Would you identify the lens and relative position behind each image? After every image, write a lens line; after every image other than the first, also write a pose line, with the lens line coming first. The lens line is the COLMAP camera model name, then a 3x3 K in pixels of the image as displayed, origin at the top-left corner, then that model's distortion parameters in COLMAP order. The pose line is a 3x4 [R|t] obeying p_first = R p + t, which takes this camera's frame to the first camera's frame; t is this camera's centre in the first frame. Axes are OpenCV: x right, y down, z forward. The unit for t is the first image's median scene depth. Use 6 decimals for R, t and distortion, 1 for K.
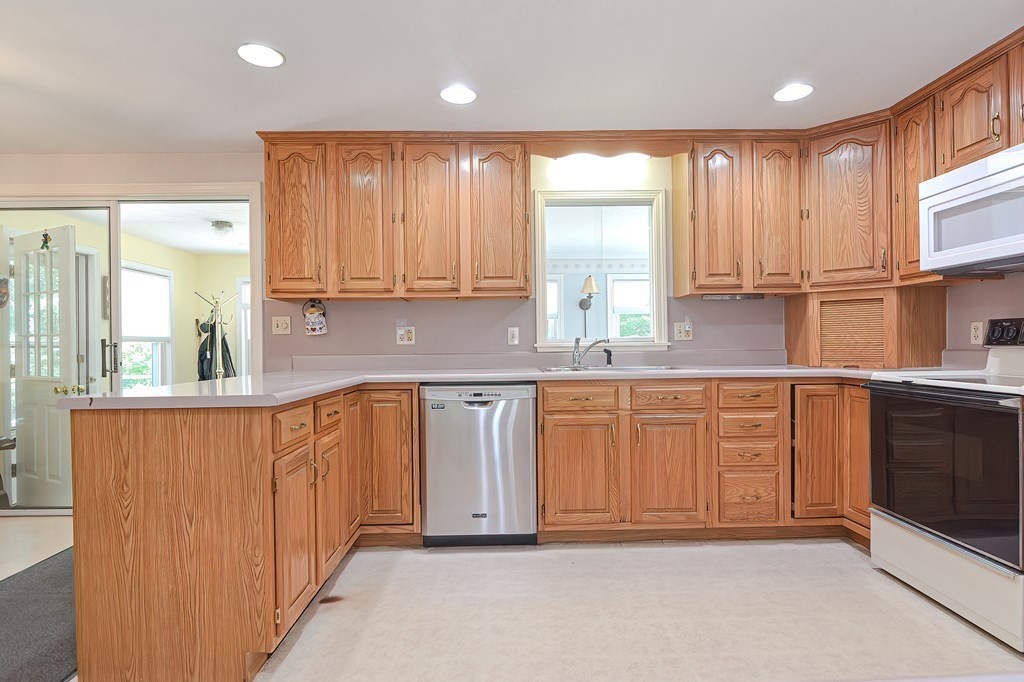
lens RADIAL K [[528.2, 0, 508.2], [0, 528.2, 345.5], [0, 0, 1]] dist [0.019269, -0.015657]
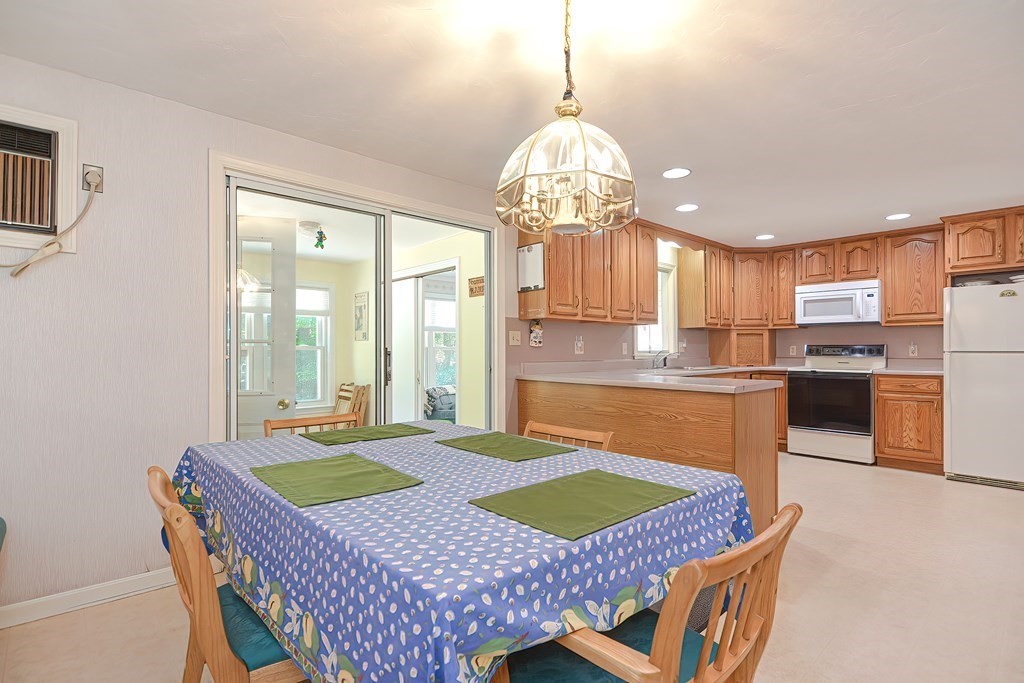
lens RADIAL K [[496.5, 0, 510.9], [0, 496.5, 346.9], [0, 0, 1]] dist [0.014892, -0.012199]
pose [[0.749460, 0.014116, 0.661899, -1.437844], [-0.005297, 0.999869, -0.015327, 0.001057], [-0.662028, 0.007981, 0.749436, 0.166965]]
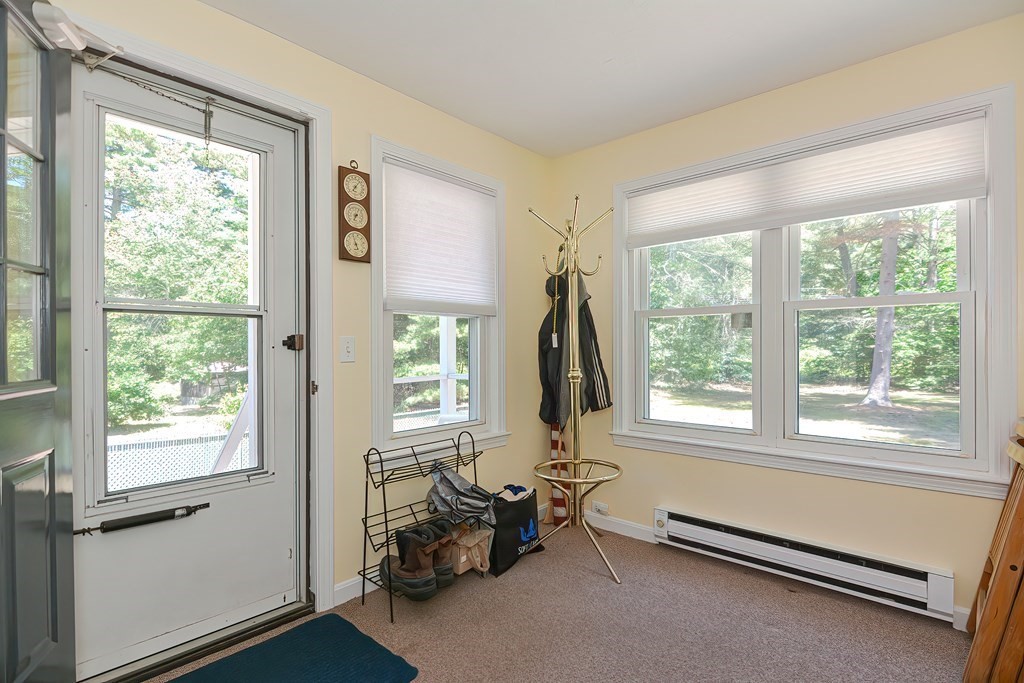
lens RADIAL K [[496.5, 0, 510.9], [0, 496.5, 346.9], [0, 0, 1]] dist [0.014892, -0.012199]
pose [[0.725377, 0.009595, -0.688284, -0.404497], [-0.006590, 0.999954, 0.006994, 0.029155], [0.688320, -0.000538, 0.725407, 0.919243]]
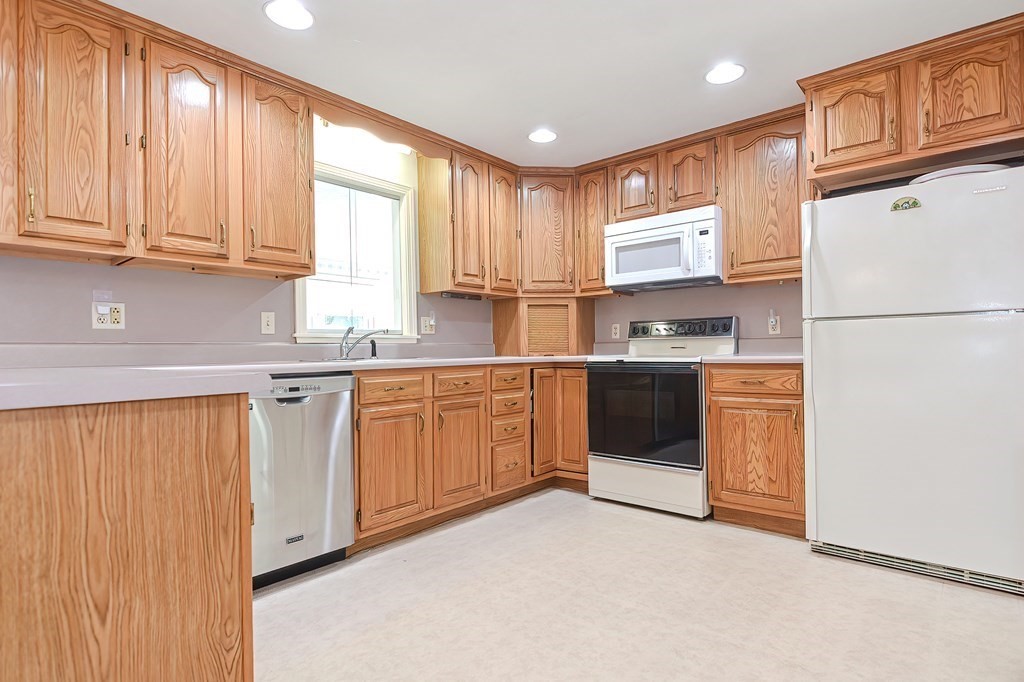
lens RADIAL K [[540.2, 0, 508.9], [0, 540.2, 345.3], [0, 0, 1]] dist [0.019983, -0.017974]
pose [[0.666002, 0.010180, 0.745881, -0.443078], [0.007658, 0.999761, -0.020483, 0.043843], [-0.745911, 0.019353, 0.665764, 0.195649]]
